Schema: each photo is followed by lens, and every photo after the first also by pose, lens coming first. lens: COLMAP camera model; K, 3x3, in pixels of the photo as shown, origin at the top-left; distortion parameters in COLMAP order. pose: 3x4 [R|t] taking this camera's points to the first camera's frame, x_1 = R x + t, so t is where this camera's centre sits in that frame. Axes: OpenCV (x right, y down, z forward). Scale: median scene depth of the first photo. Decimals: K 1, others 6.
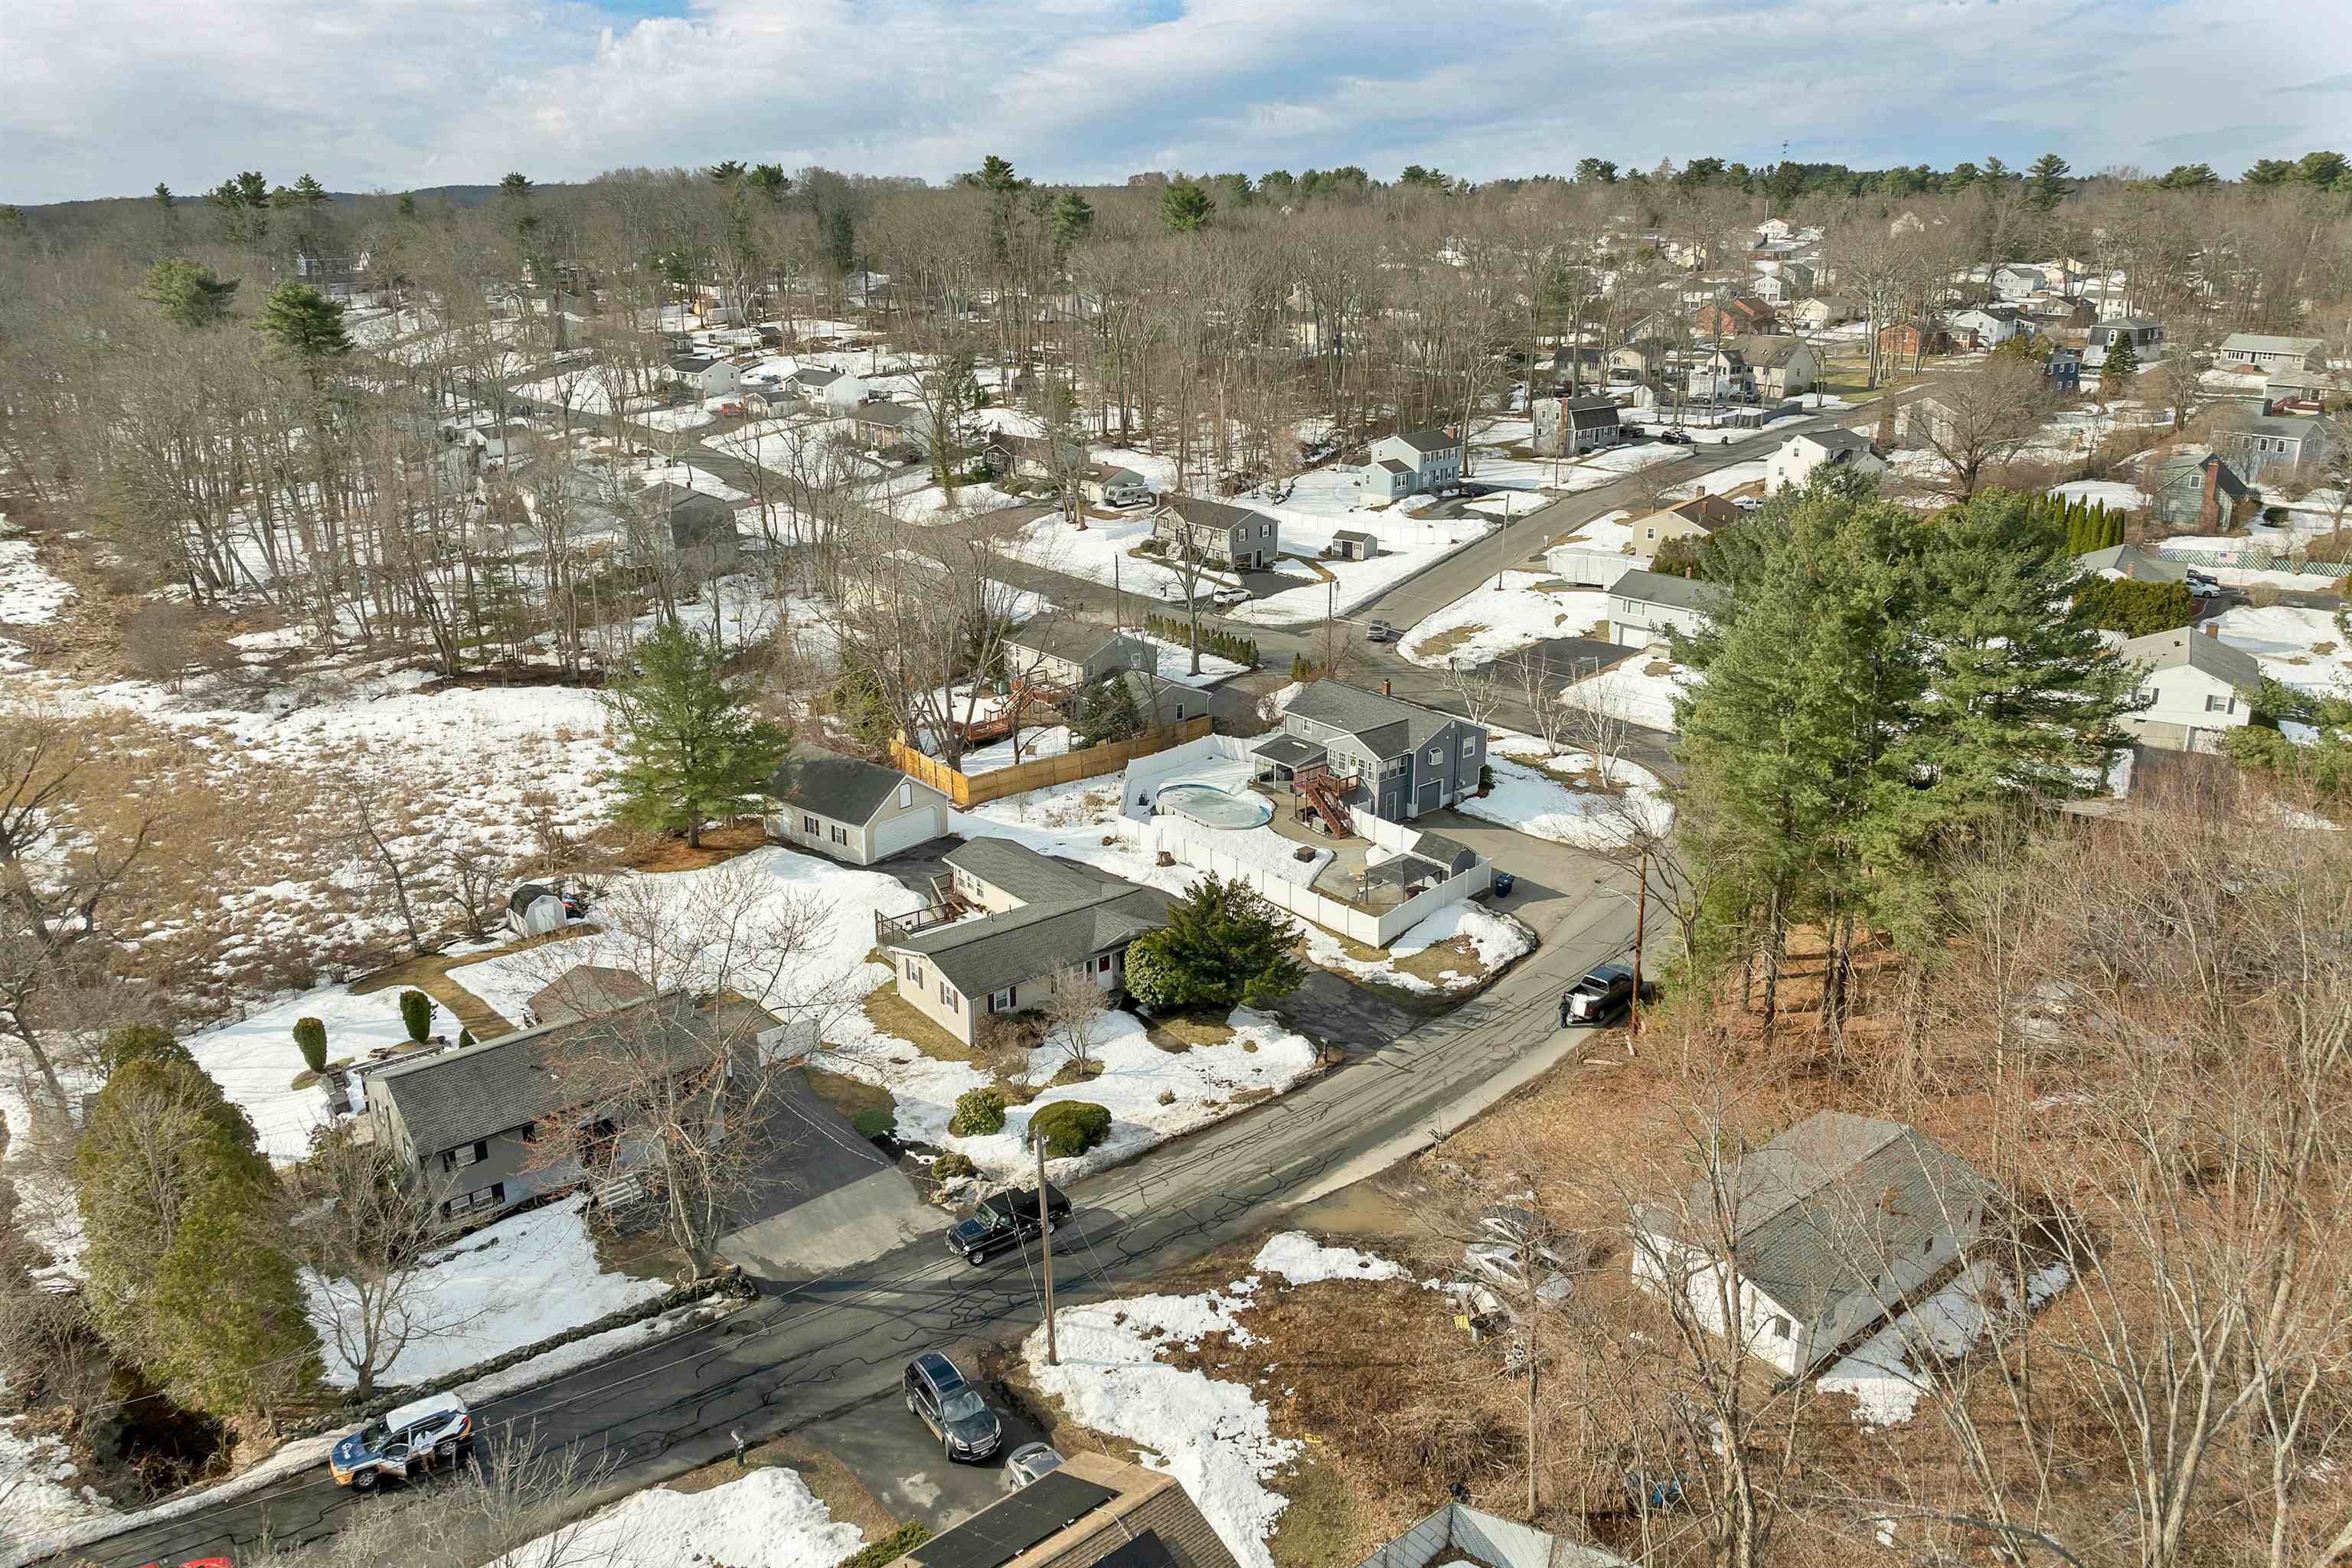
lens RADIAL K [[1645.6, 0, 1185.5], [0, 1645.6, 770.3], [0, 0, 1]] dist [-0.003246, -0.002825]
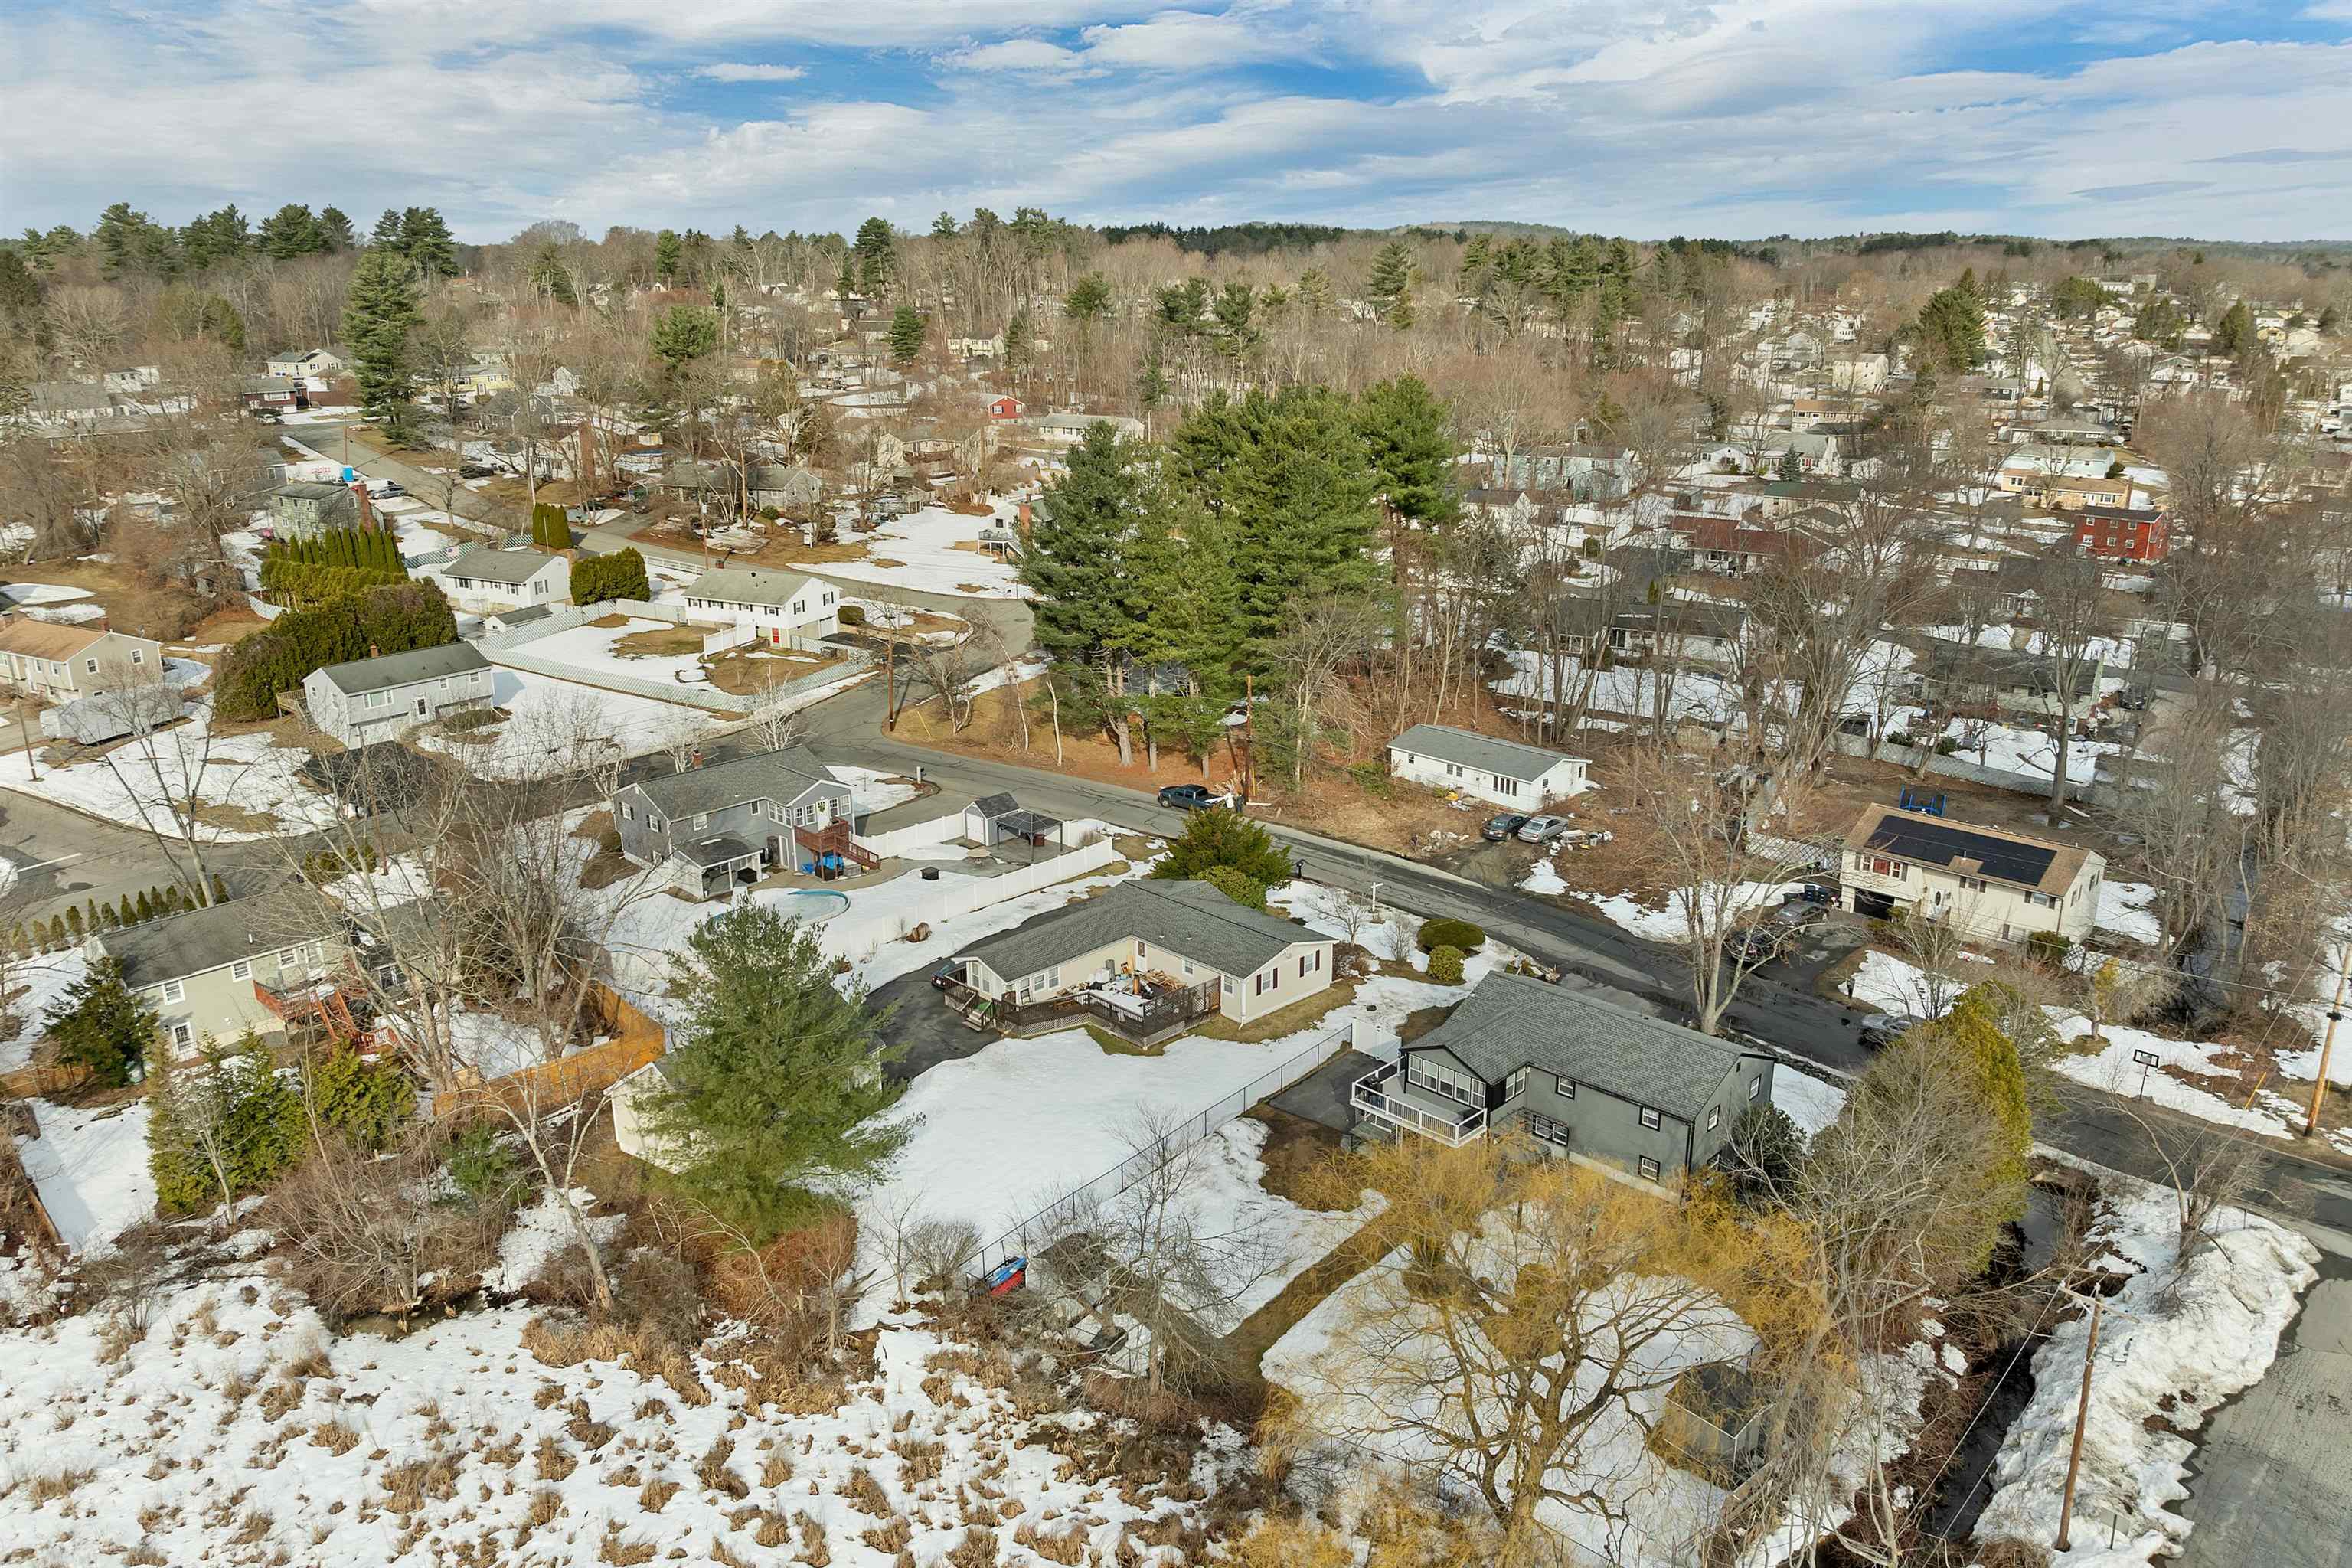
lens RADIAL K [[1645.6, 0, 1187.9], [0, 1645.6, 803.6], [0, 0, 1]] dist [-0.003246, -0.002825]
pose [[-0.089013, -0.305352, 0.948070, -1.174326], [0.336633, 0.886614, 0.317164, -0.338262], [-0.937419, 0.347384, 0.023871, 1.046567]]
